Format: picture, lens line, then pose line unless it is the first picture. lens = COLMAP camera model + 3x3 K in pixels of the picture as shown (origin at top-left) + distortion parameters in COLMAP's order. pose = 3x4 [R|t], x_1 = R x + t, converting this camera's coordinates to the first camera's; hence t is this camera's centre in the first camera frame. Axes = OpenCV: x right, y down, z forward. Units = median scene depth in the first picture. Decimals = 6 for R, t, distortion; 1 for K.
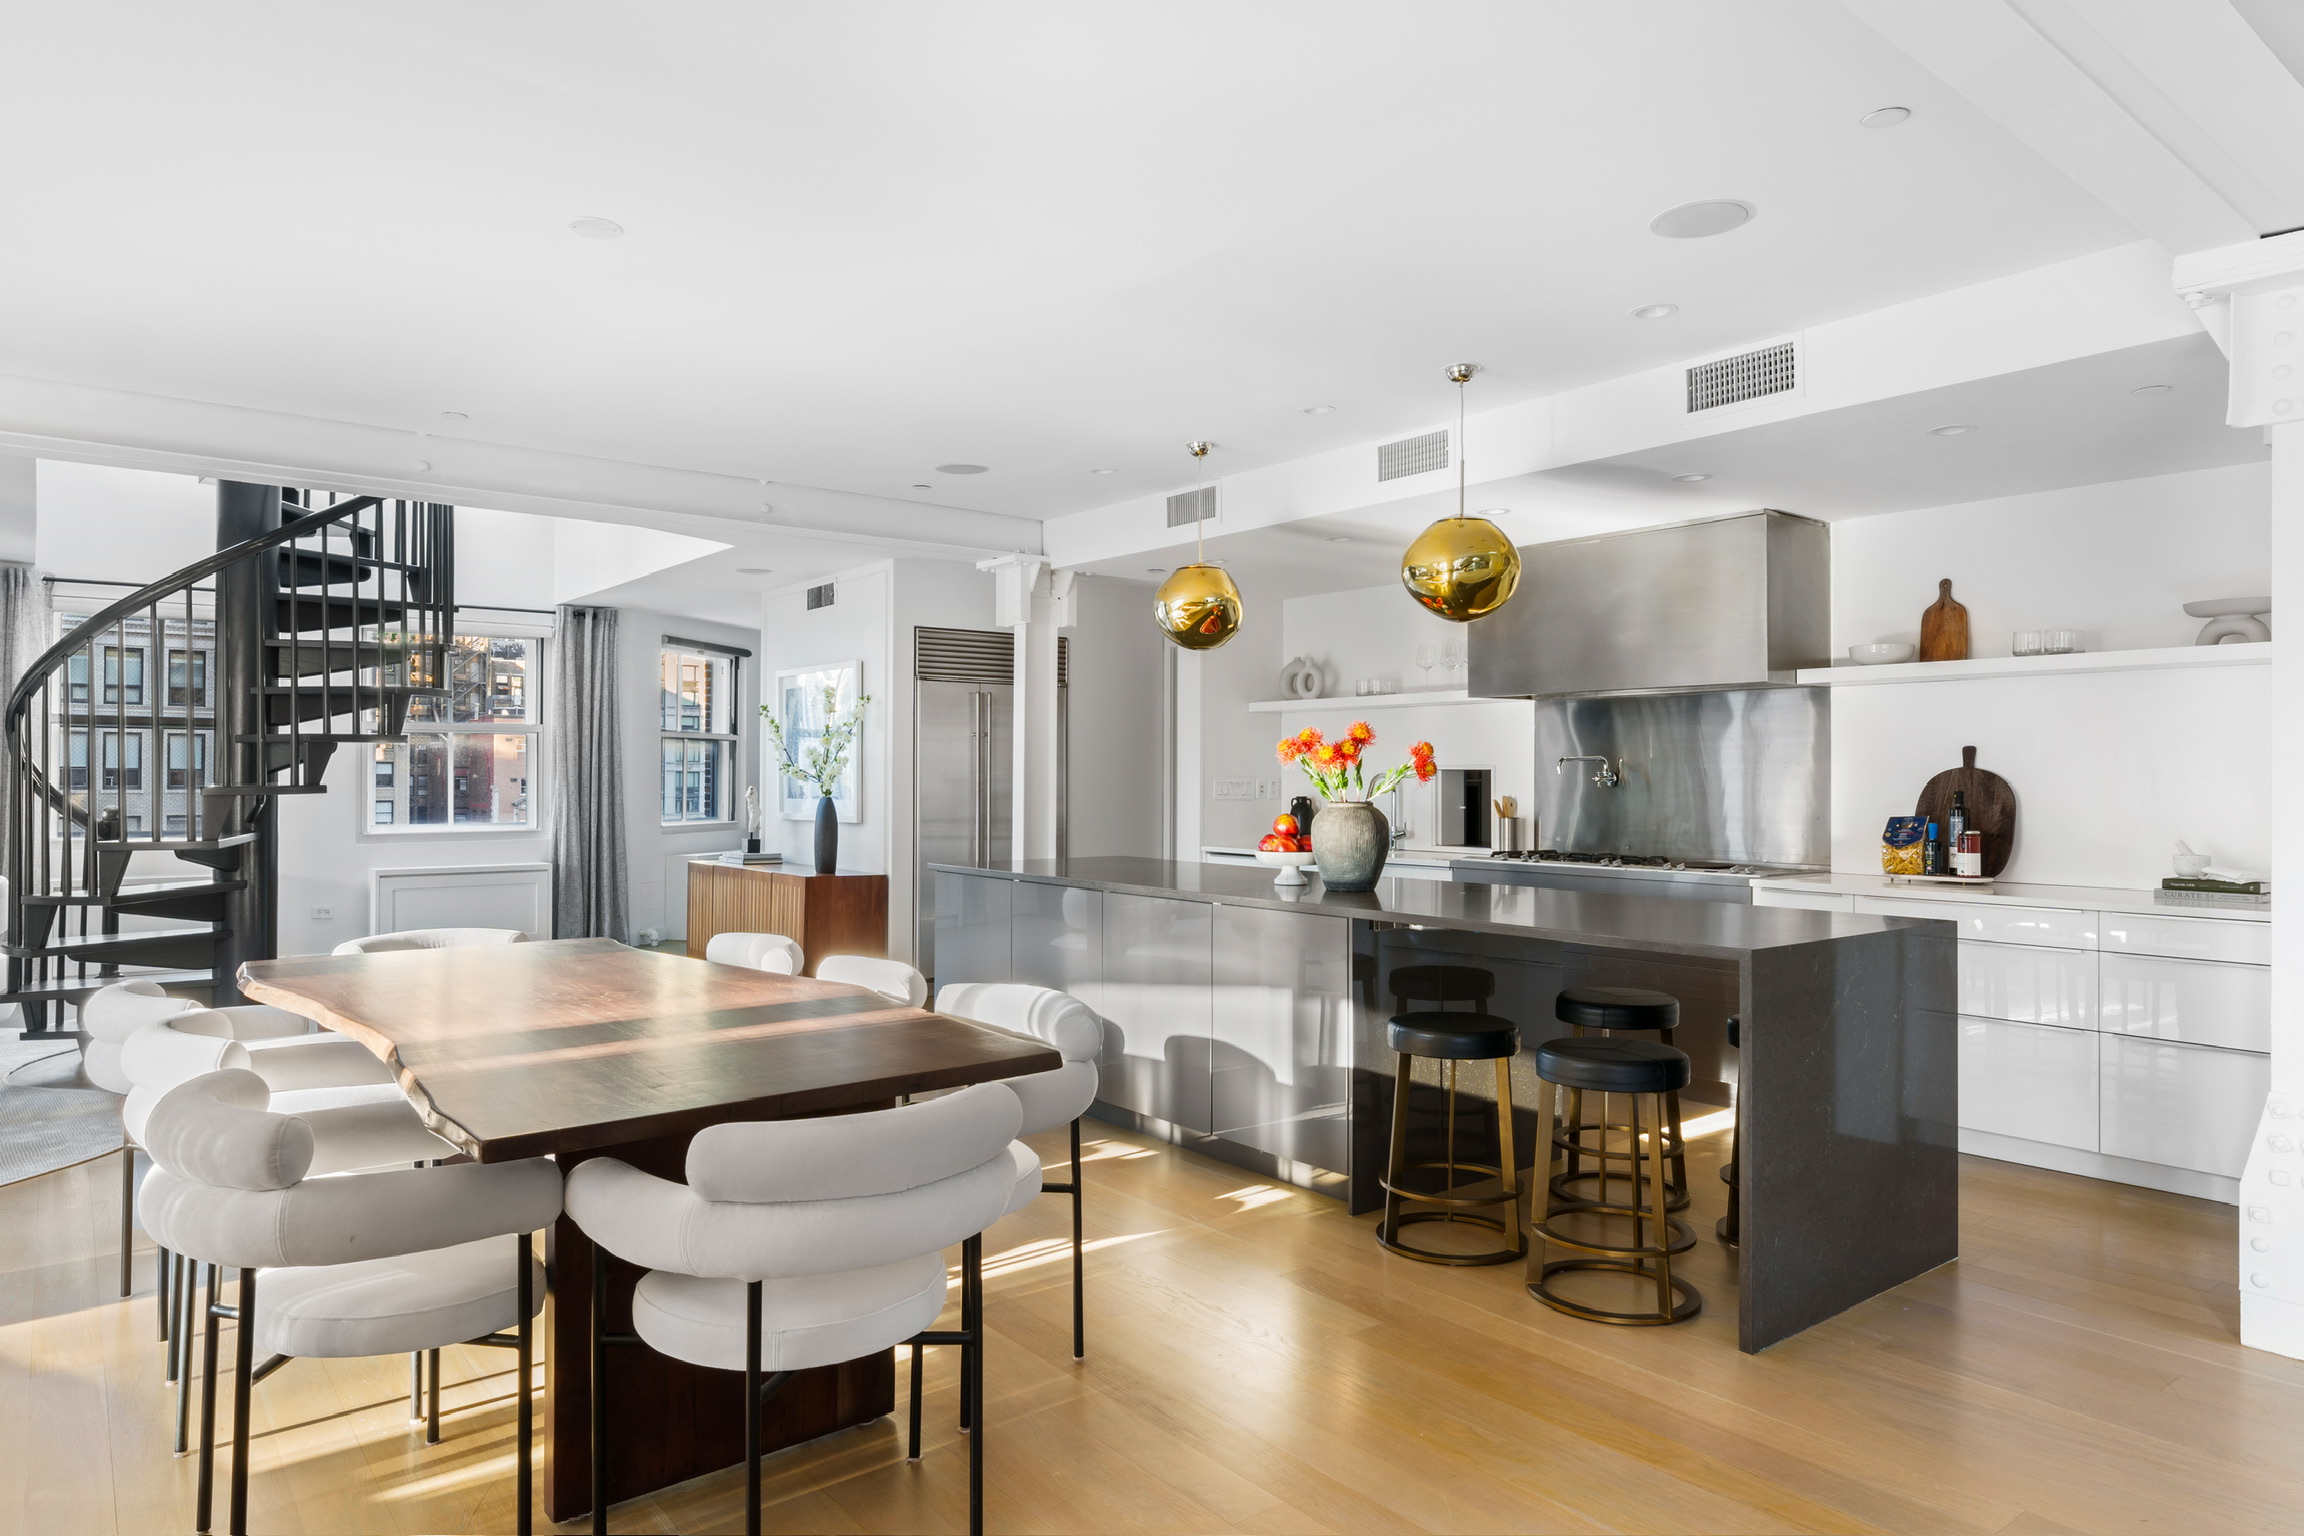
lens RADIAL K [[1401.0, 0, 1142.4], [0, 1401.0, 763.3], [0, 0, 1]] dist [-0.007109, -0.001266]
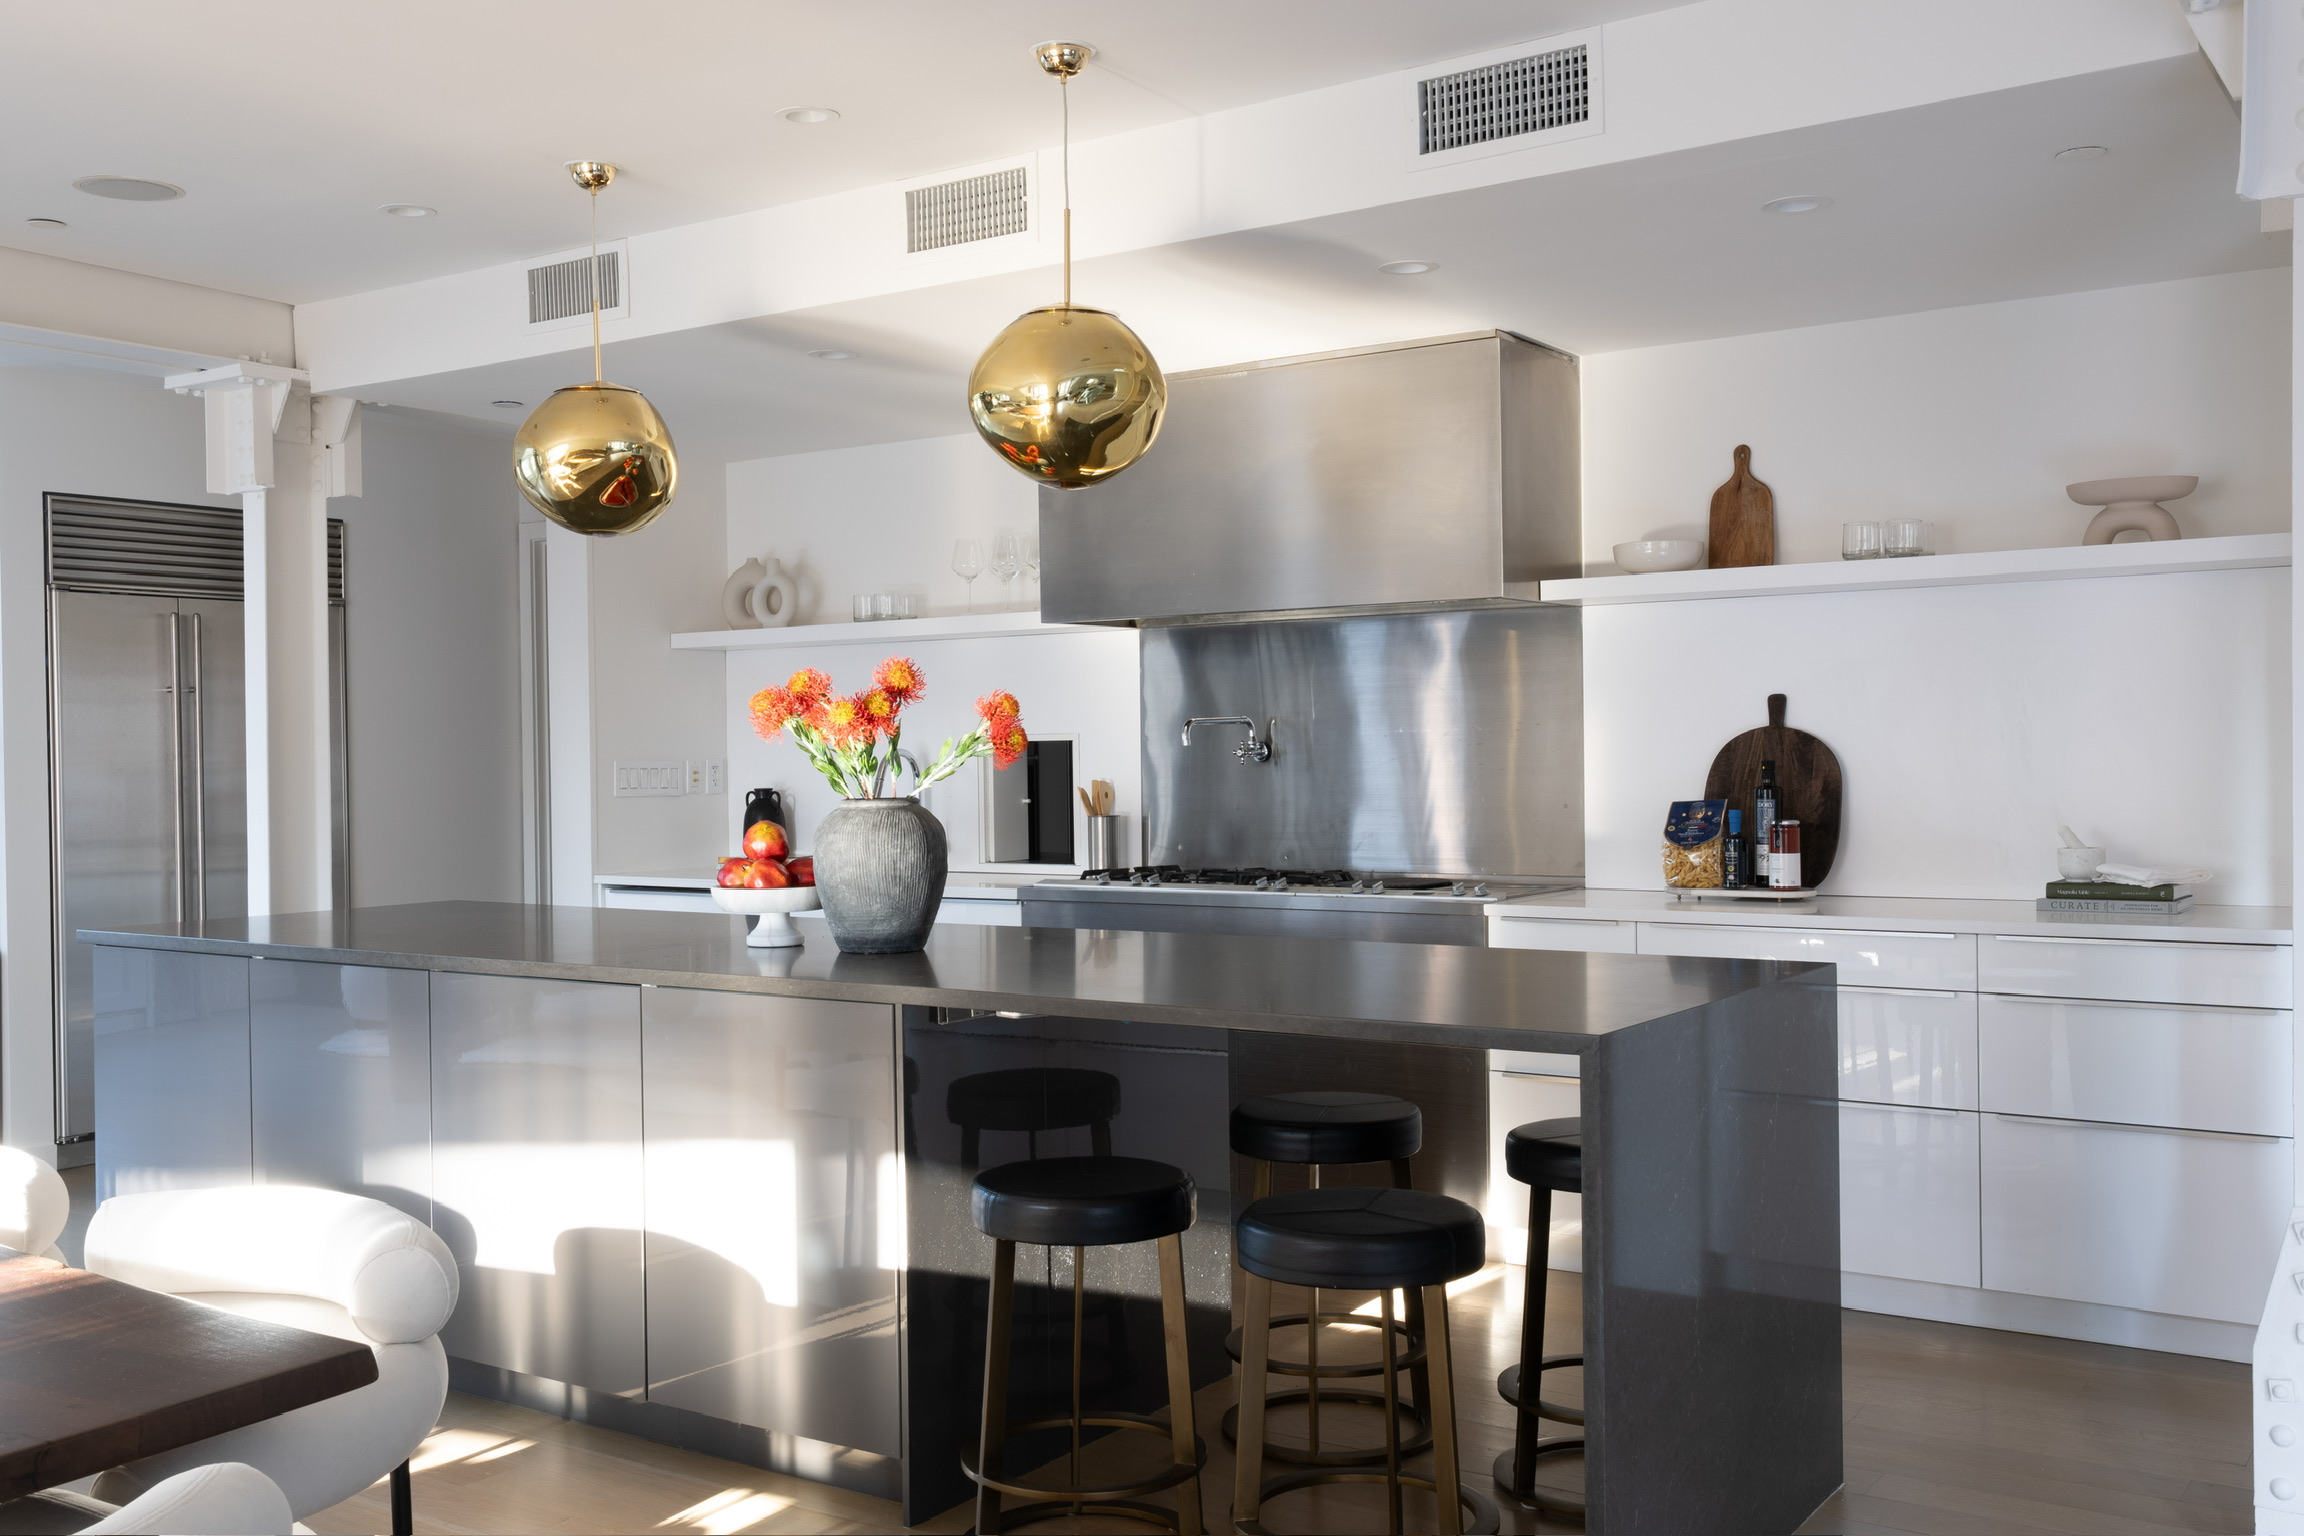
lens RADIAL K [[2130.6, 0, 1139.7], [0, 2130.6, 770.5], [0, 0, 1]] dist [0.016551, 0.000000]
pose [[0.953741, -0.019146, 0.300018, -0.011657], [0.013969, 0.999714, 0.019391, 0.000217], [-0.300303, -0.014303, 0.953736, 0.114619]]
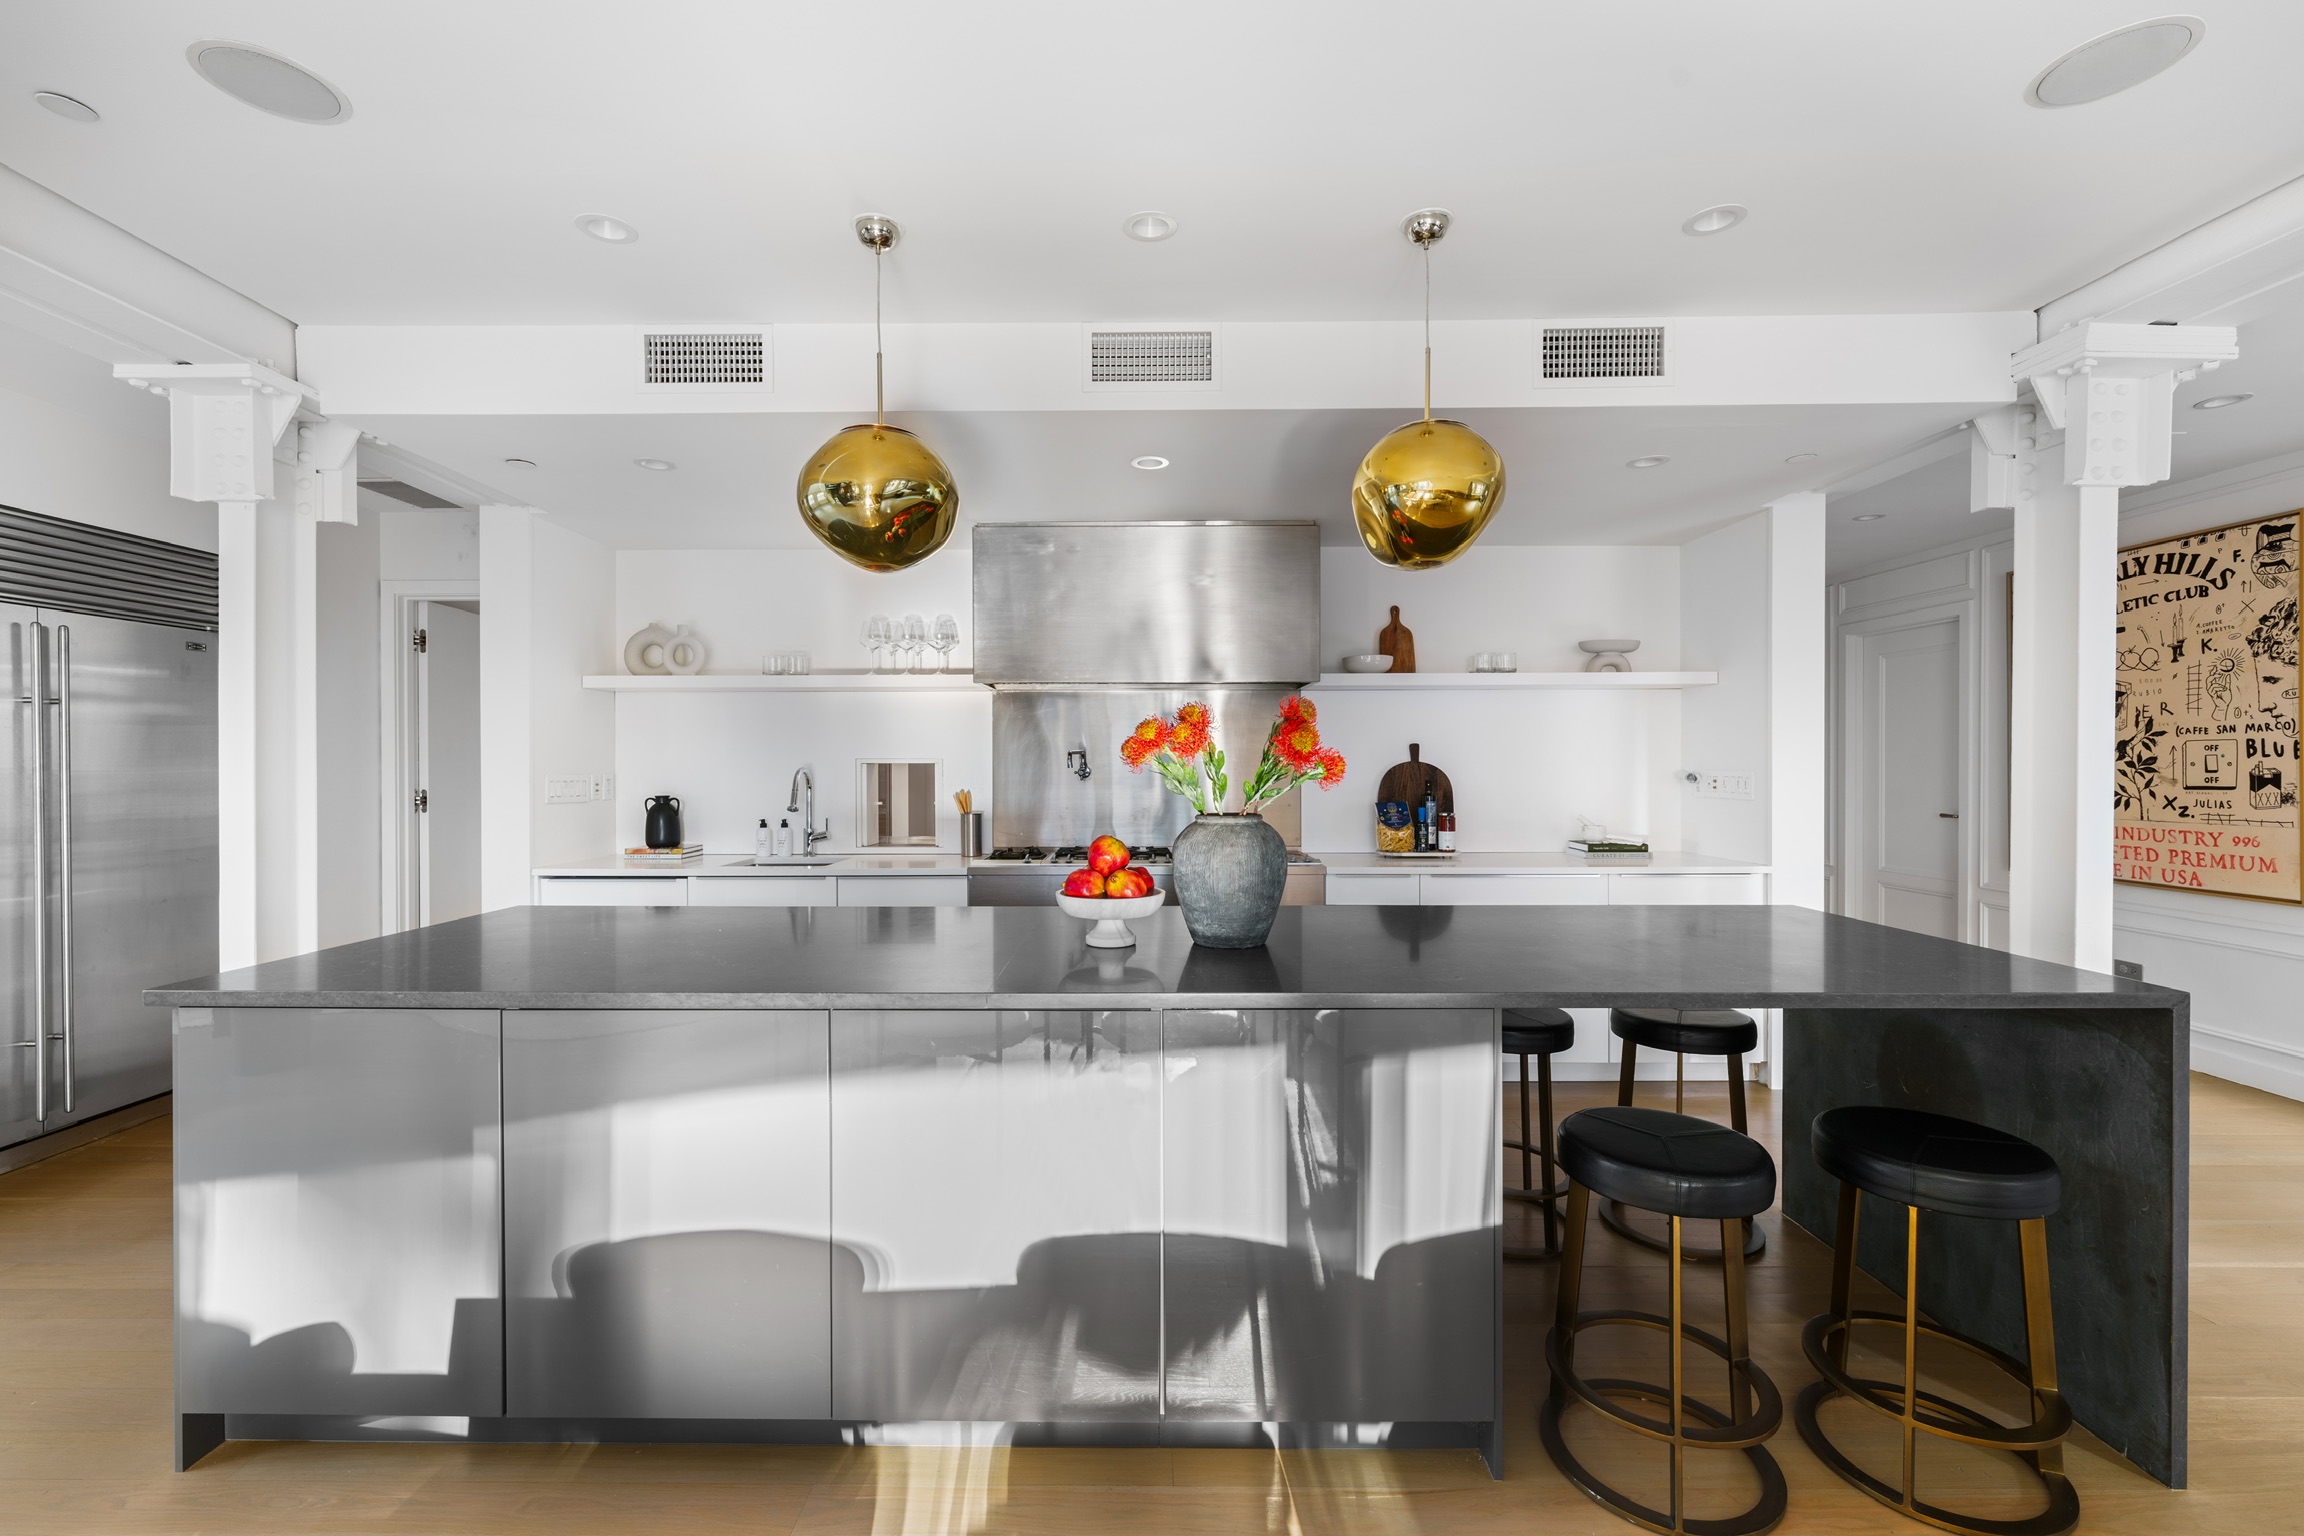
lens RADIAL K [[956.5, 0, 1152.8], [0, 956.5, 769.6], [0, 0, 1]] dist [0.000326, -0.000118]
pose [[0.622205, -0.009551, 0.782796, -0.223806], [-0.003380, 0.999883, 0.014887, -0.001524], [-0.782847, -0.011909, 0.622101, 0.682776]]
